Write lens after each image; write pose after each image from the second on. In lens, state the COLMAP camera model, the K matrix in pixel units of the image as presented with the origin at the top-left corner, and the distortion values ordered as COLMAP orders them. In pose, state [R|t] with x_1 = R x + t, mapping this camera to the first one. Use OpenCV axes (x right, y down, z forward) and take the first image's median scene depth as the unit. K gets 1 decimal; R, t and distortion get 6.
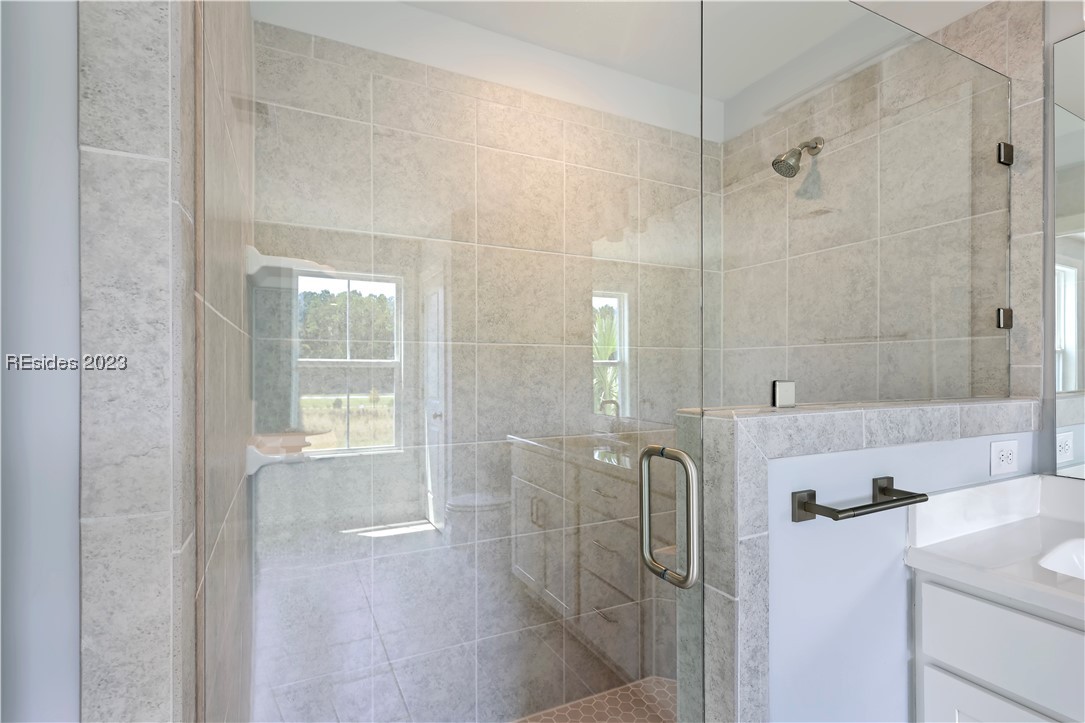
lens RADIAL K [[501.7, 0, 542.6], [0, 501.7, 366.5], [0, 0, 1]] dist [0.001087, 0.000868]
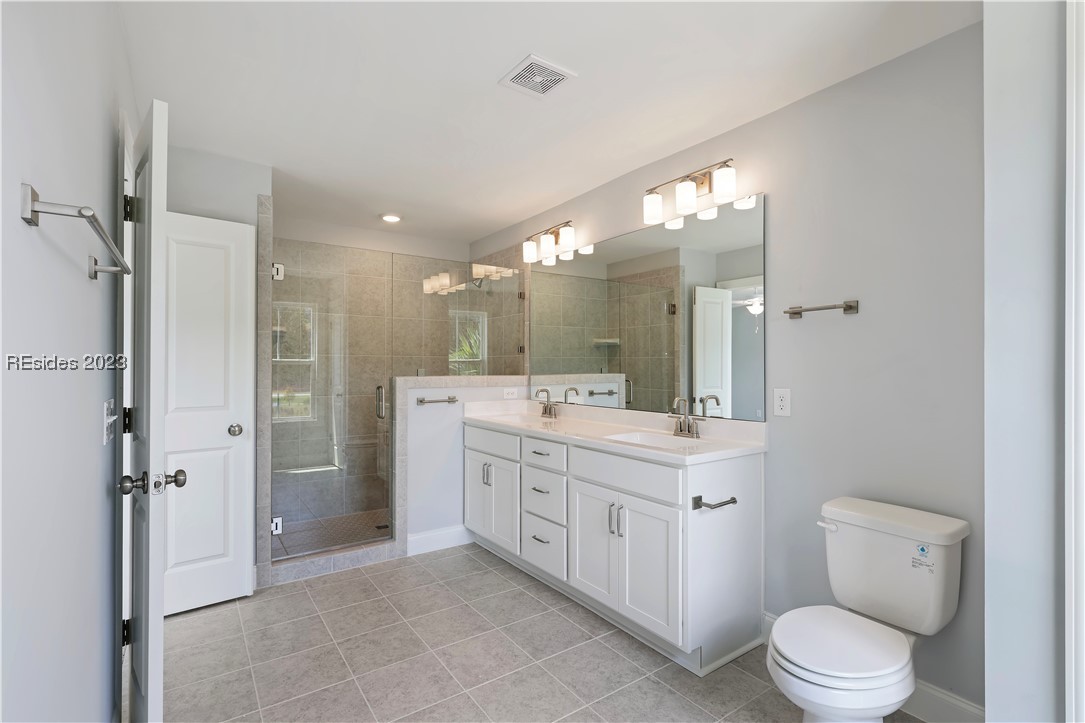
lens RADIAL K [[501.7, 0, 539.2], [0, 501.7, 362.0], [0, 0, 1]] dist [0.001087, 0.000868]
pose [[0.990742, 0.003683, 0.135708, 0.440114], [-0.003398, 0.999991, -0.002338, -0.009908], [-0.135715, 0.001855, 0.990746, -1.439535]]
